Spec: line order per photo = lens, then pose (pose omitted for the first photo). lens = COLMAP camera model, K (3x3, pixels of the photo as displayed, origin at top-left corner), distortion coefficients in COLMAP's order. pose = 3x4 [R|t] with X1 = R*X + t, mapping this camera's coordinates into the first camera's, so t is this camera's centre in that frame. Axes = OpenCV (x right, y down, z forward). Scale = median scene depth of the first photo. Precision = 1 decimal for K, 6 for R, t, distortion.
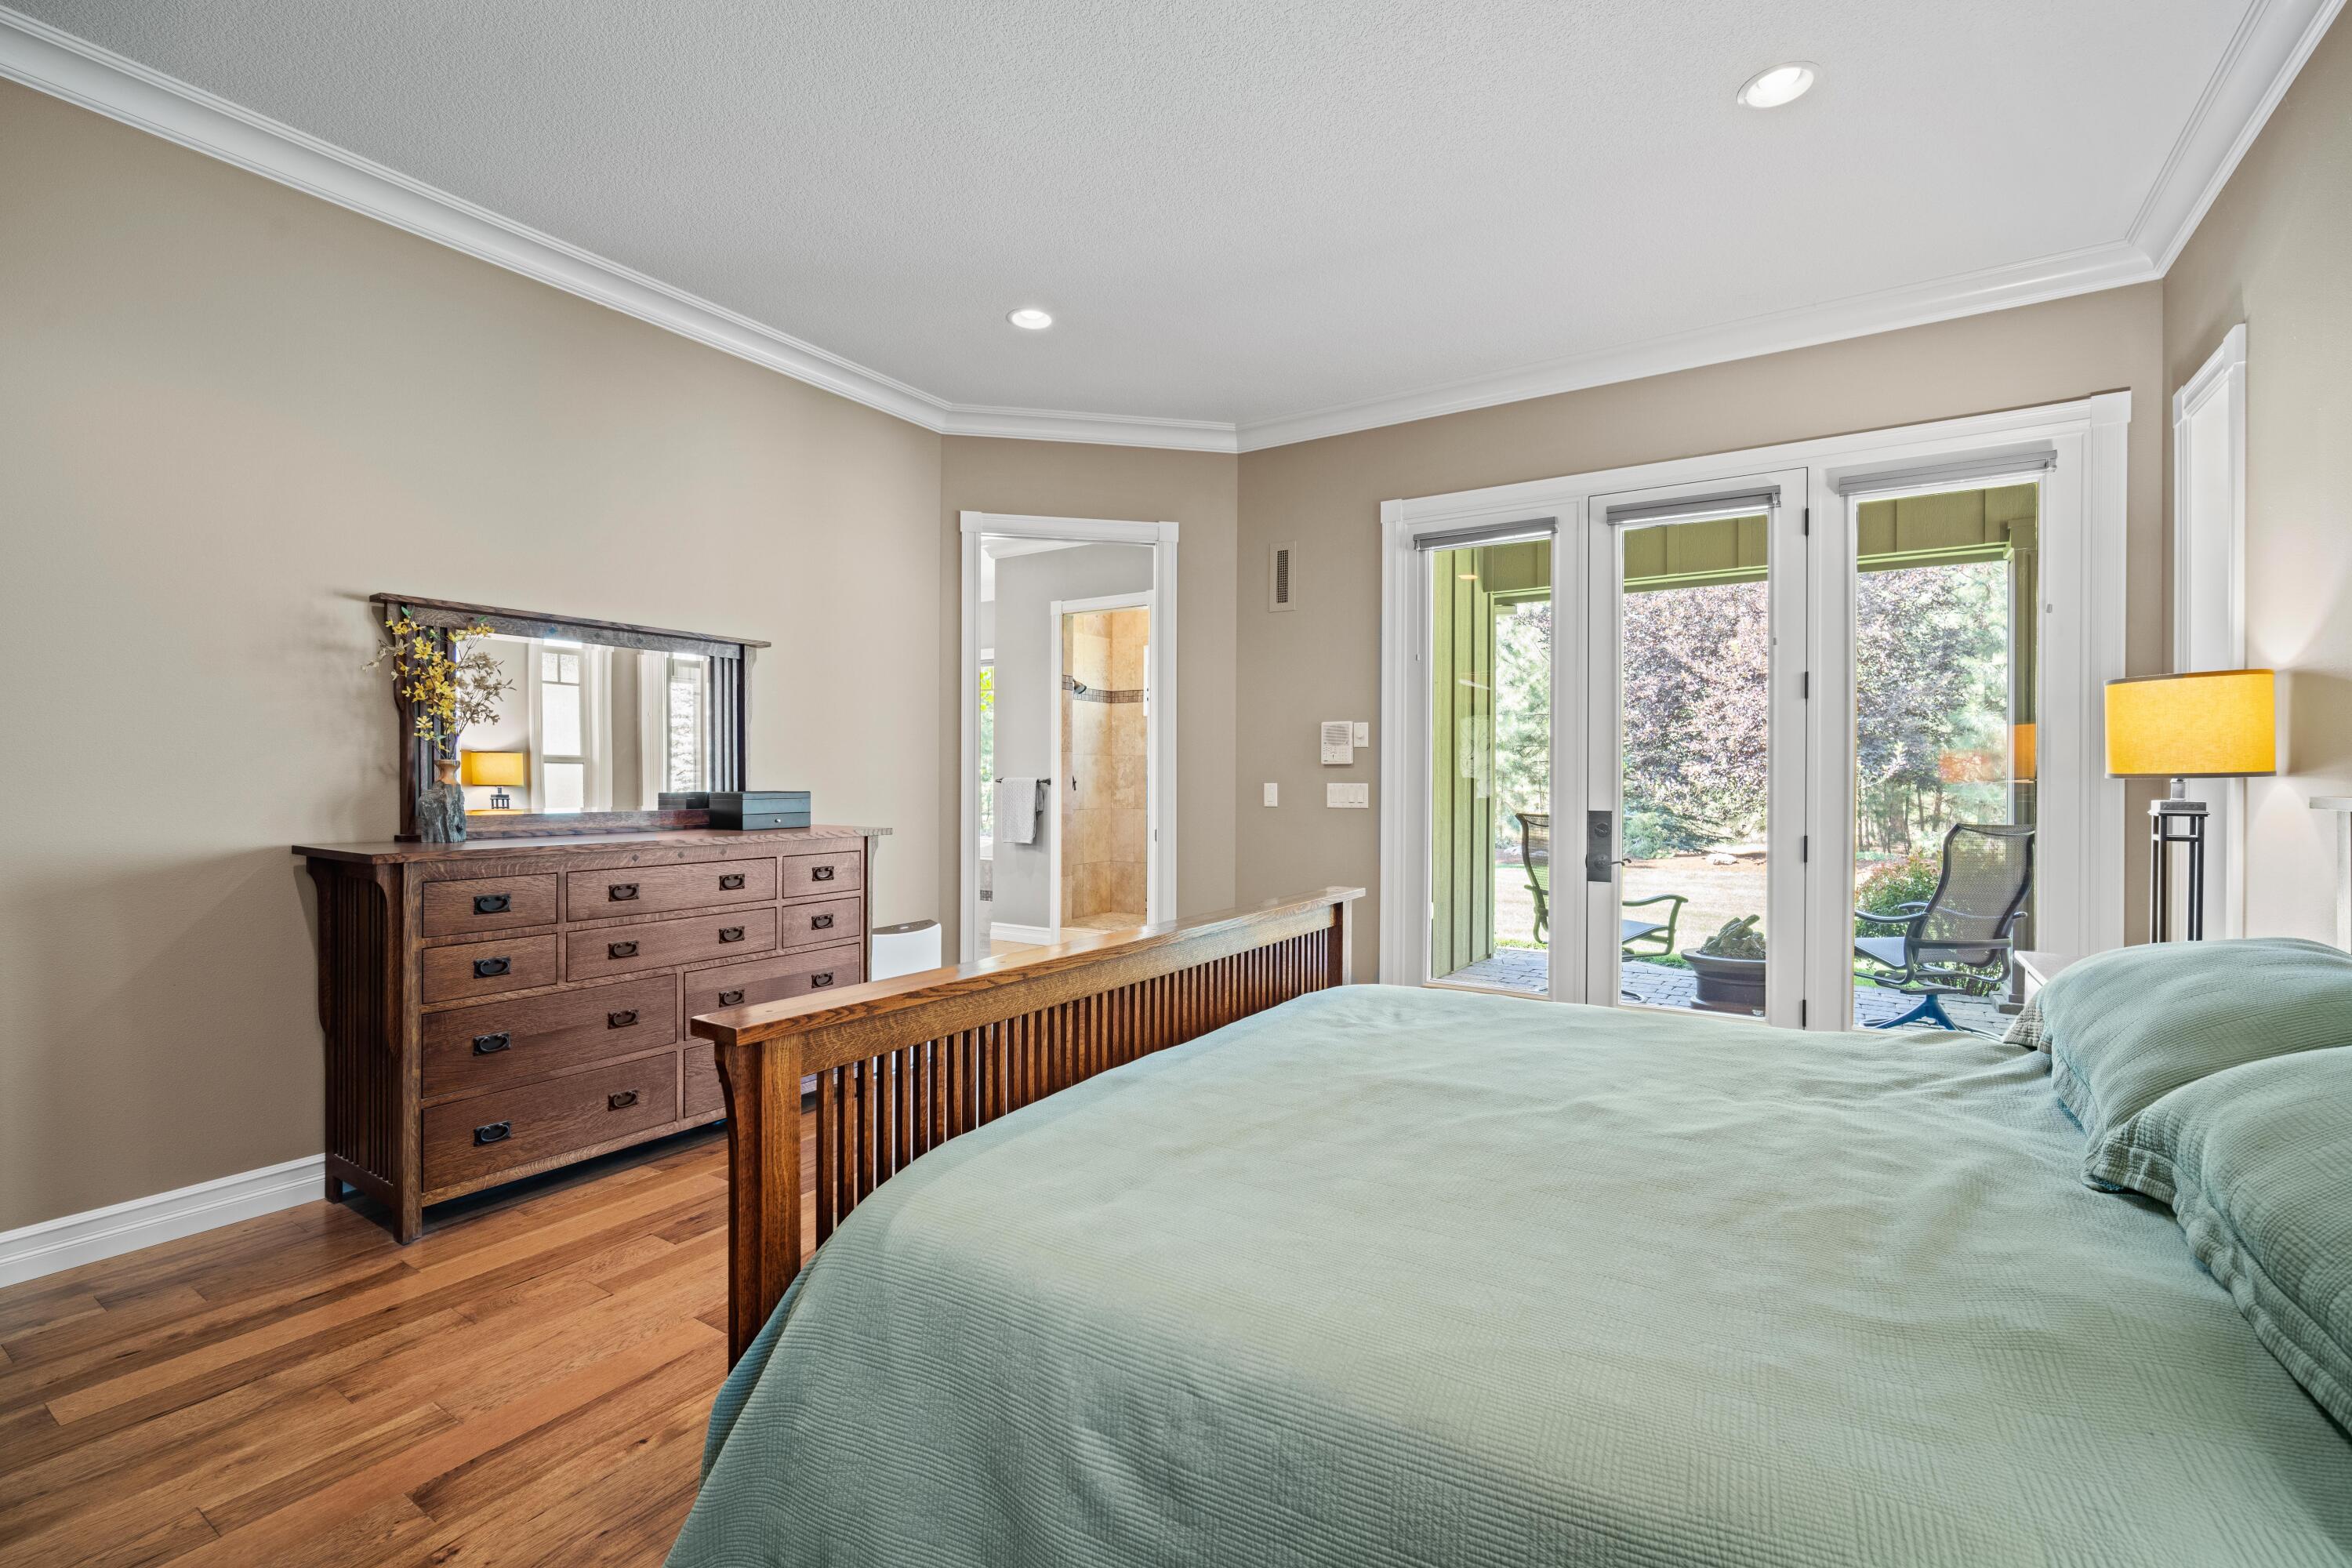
lens RADIAL K [[1030.5, 0, 1170.3], [0, 1030.5, 780.8], [0, 0, 1]] dist [-0.011384, 0.000735]
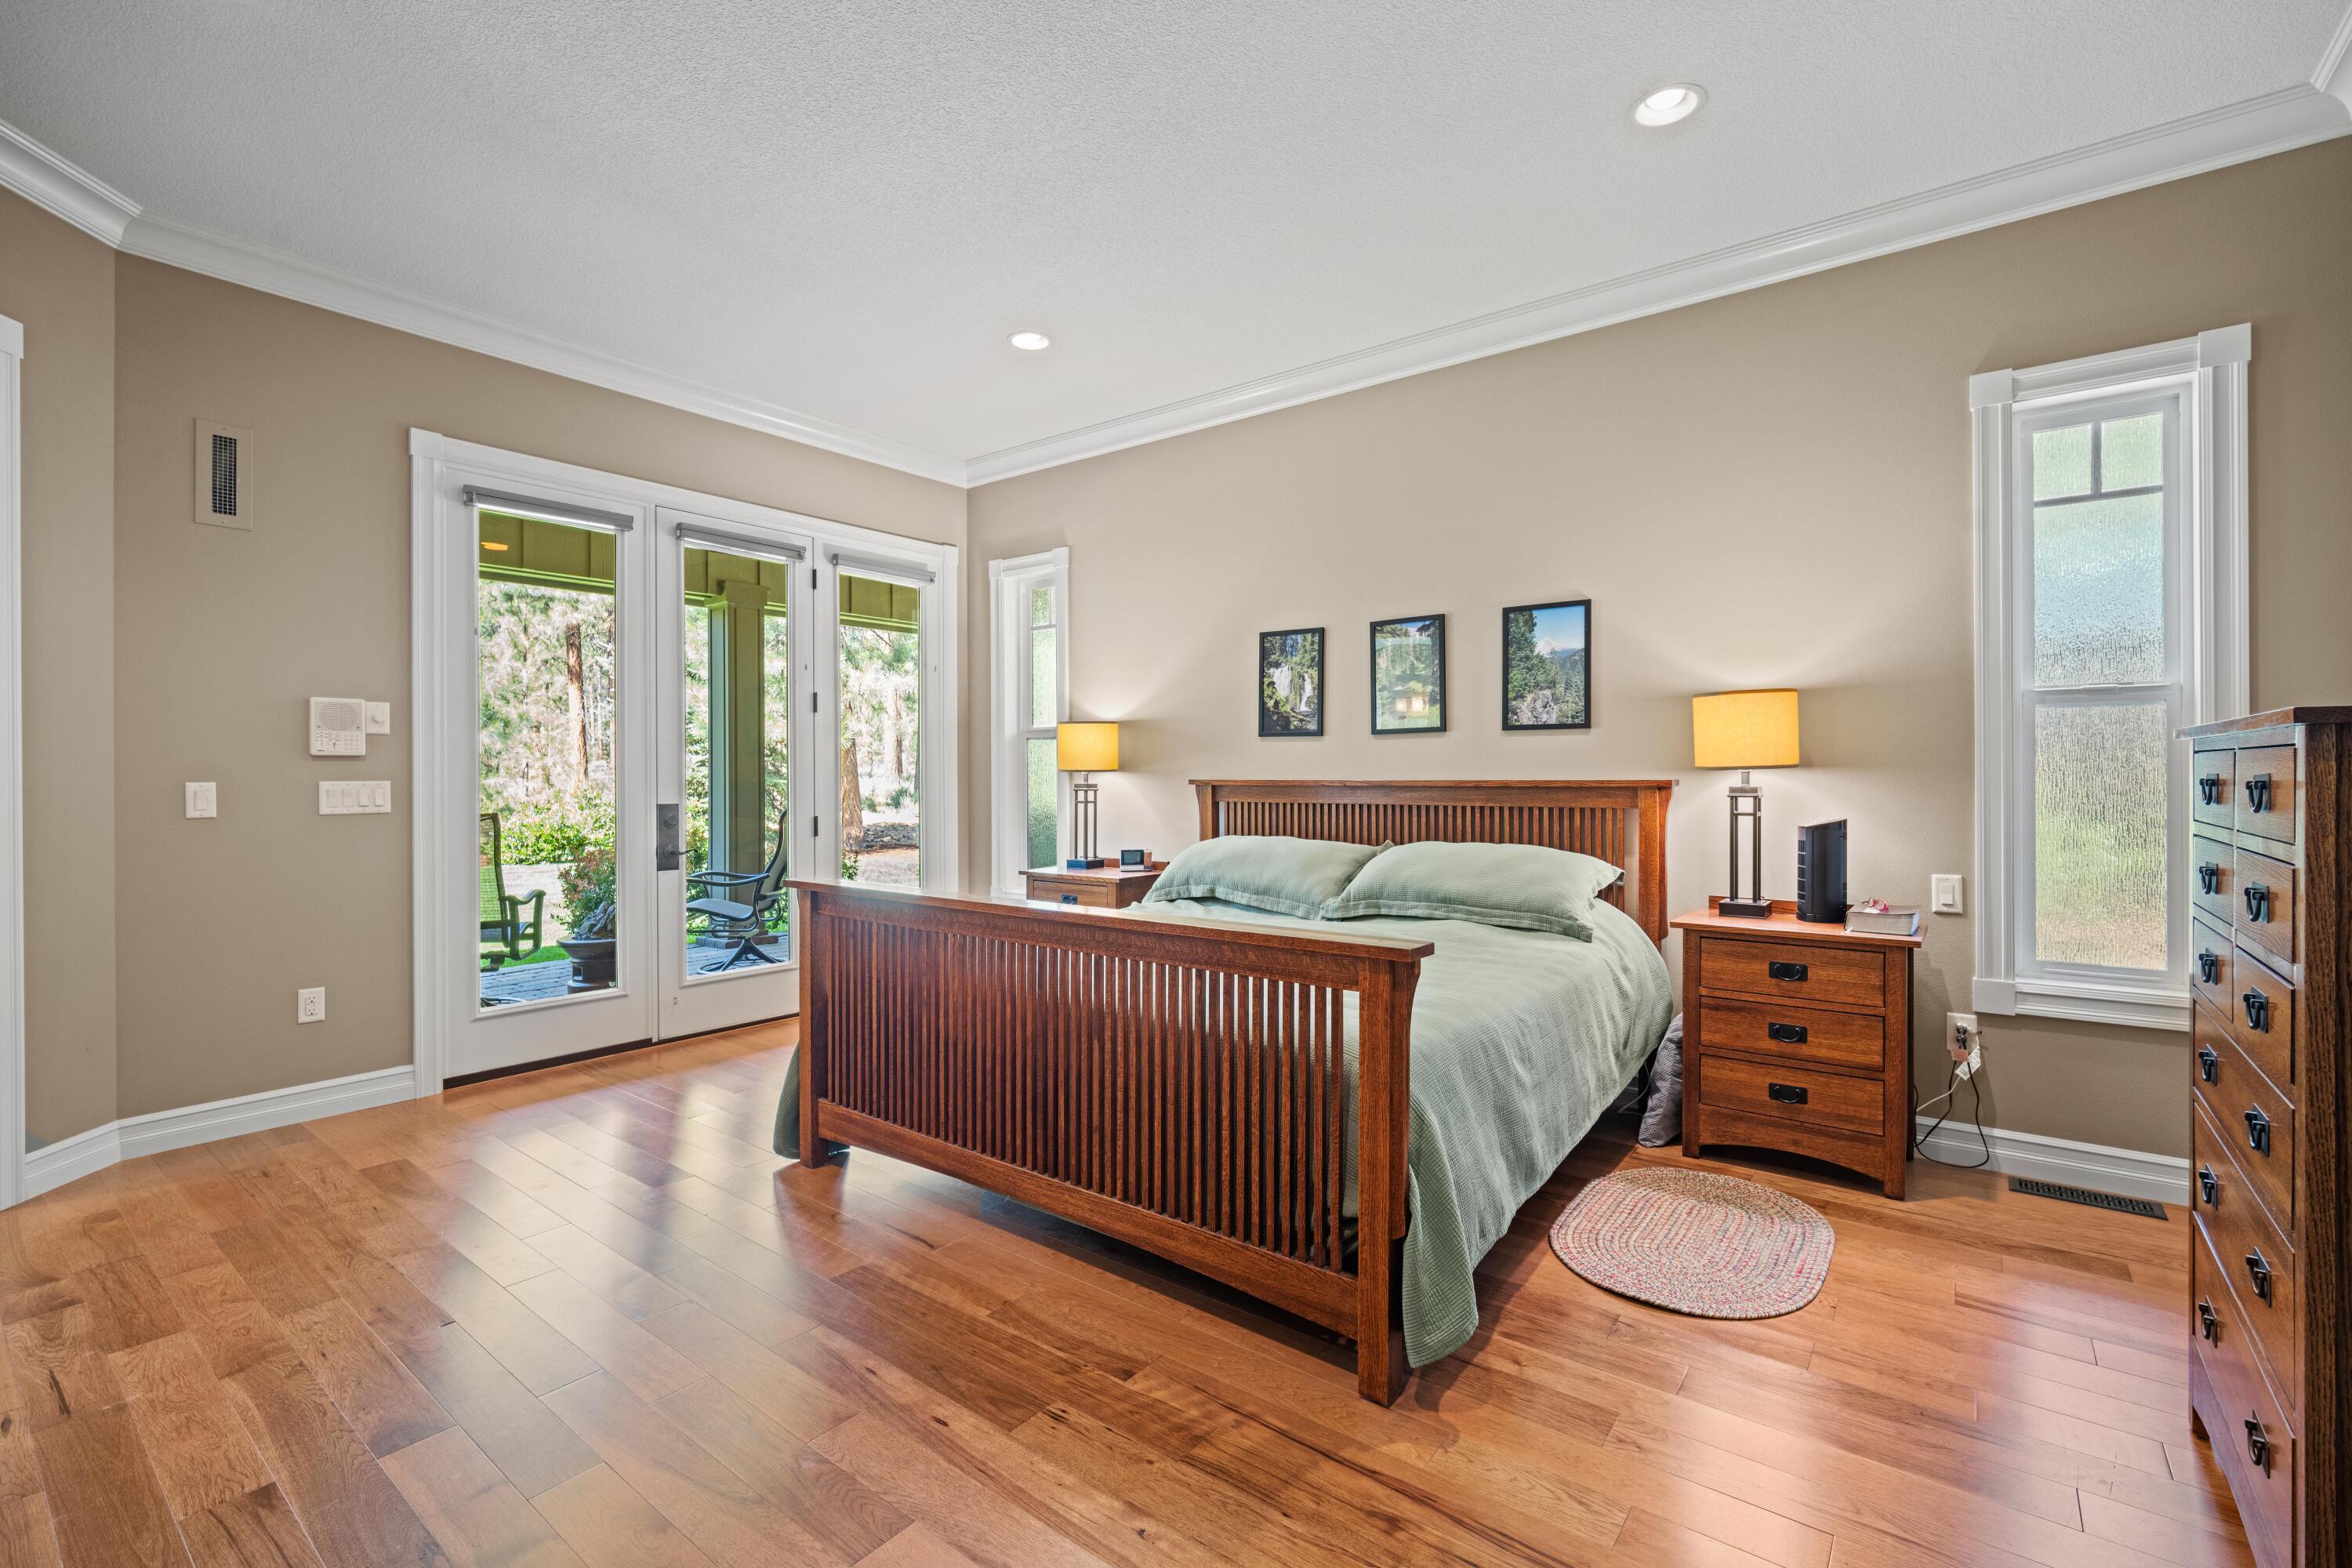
lens RADIAL K [[1030.5, 0, 1169.4], [0, 1030.5, 777.9], [0, 0, 1]] dist [-0.011384, 0.000735]
pose [[0.084820, -0.005561, 0.996381, -0.526164], [0.006971, 0.999963, 0.004987, 0.000520], [-0.996372, 0.006523, 0.084856, 0.342307]]
